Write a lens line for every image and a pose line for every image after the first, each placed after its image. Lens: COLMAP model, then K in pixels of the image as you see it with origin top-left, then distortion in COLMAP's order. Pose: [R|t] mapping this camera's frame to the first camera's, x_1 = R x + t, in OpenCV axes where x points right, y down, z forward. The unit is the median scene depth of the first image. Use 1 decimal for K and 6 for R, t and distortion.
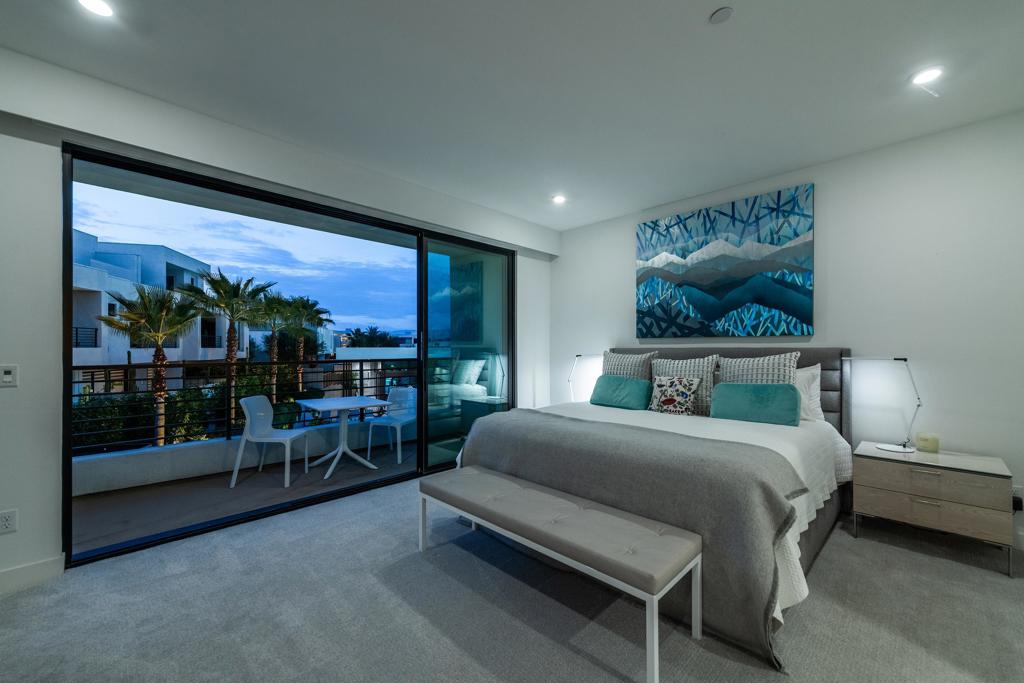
lens RADIAL K [[404.0, 0, 513.4], [0, 404.0, 342.5], [0, 0, 1]] dist [-0.006673, -0.000107]
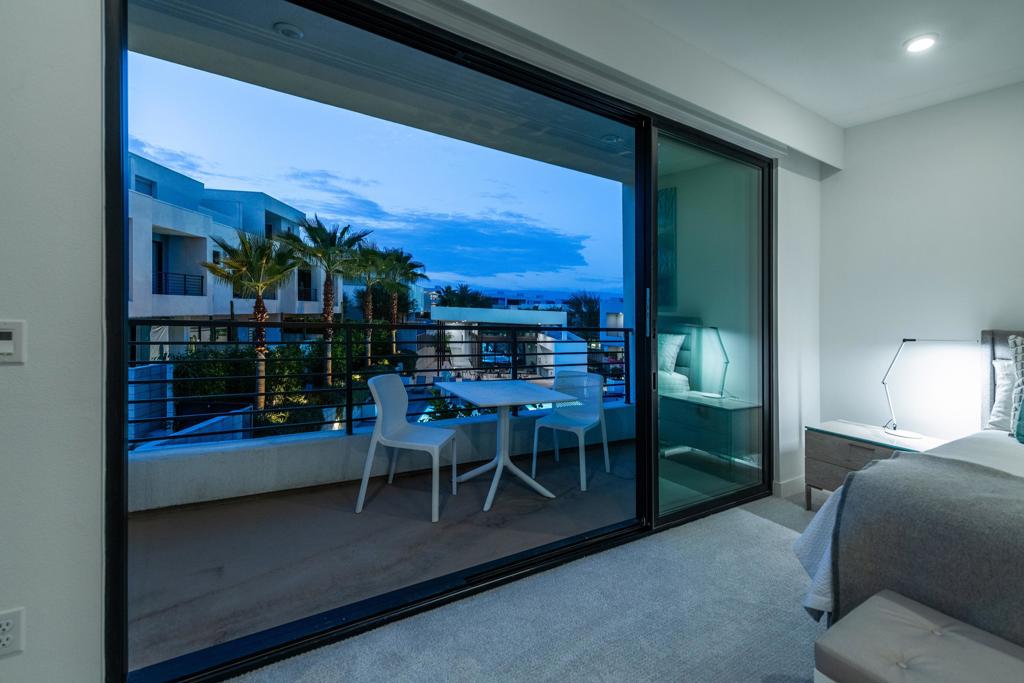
lens RADIAL K [[452.9, 0, 512.6], [0, 452.9, 337.7], [0, 0, 1]] dist [0.007110, -0.000227]
pose [[0.976549, 0.055480, -0.208025, -0.072308], [-0.040909, 0.996441, 0.073705, 0.001372], [0.211374, -0.063466, 0.975342, 0.078920]]
